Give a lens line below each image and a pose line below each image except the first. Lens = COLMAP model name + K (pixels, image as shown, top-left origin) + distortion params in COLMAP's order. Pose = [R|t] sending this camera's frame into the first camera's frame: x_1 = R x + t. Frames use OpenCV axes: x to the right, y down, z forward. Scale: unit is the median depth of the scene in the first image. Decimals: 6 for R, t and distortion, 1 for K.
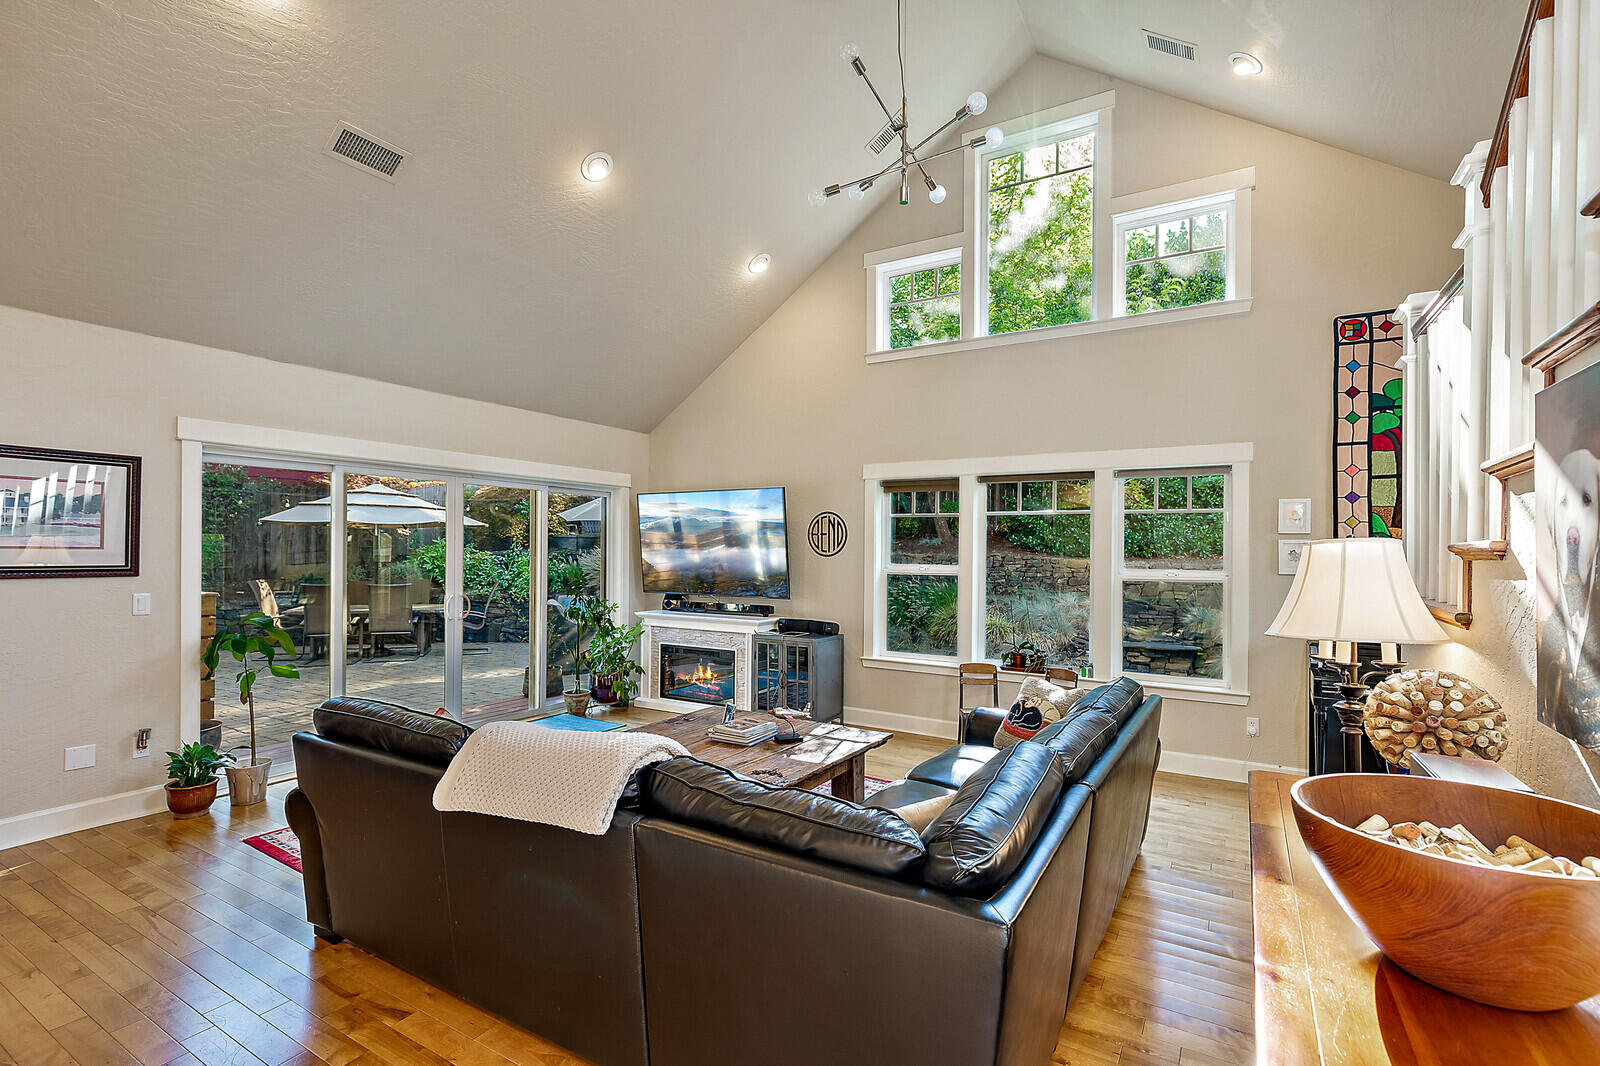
lens RADIAL K [[732.7, 0, 808.8], [0, 732.7, 546.8], [0, 0, 1]] dist [0.004179, -0.000752]
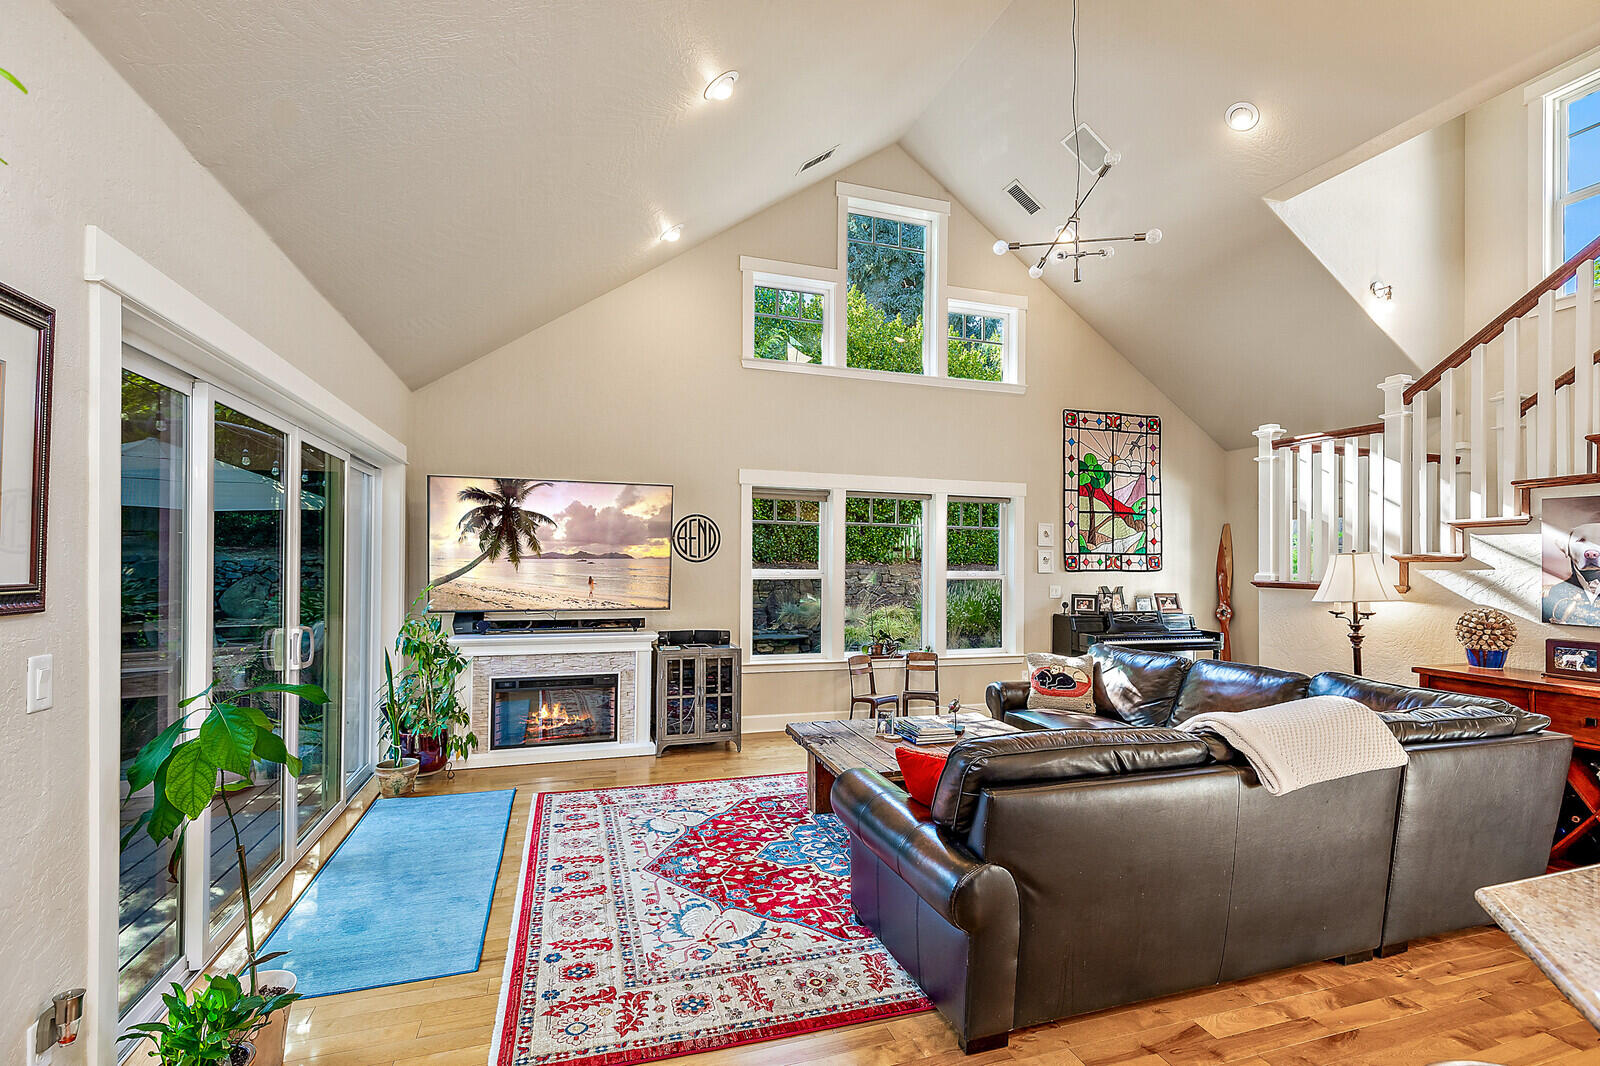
lens RADIAL K [[732.7, 0, 811.6], [0, 732.7, 548.7], [0, 0, 1]] dist [0.004179, -0.000752]
pose [[0.653848, 0.011973, 0.756531, -0.616664], [-0.007827, 0.999928, -0.009061, 0.003404], [-0.756585, 0.000003, 0.653895, 0.287908]]
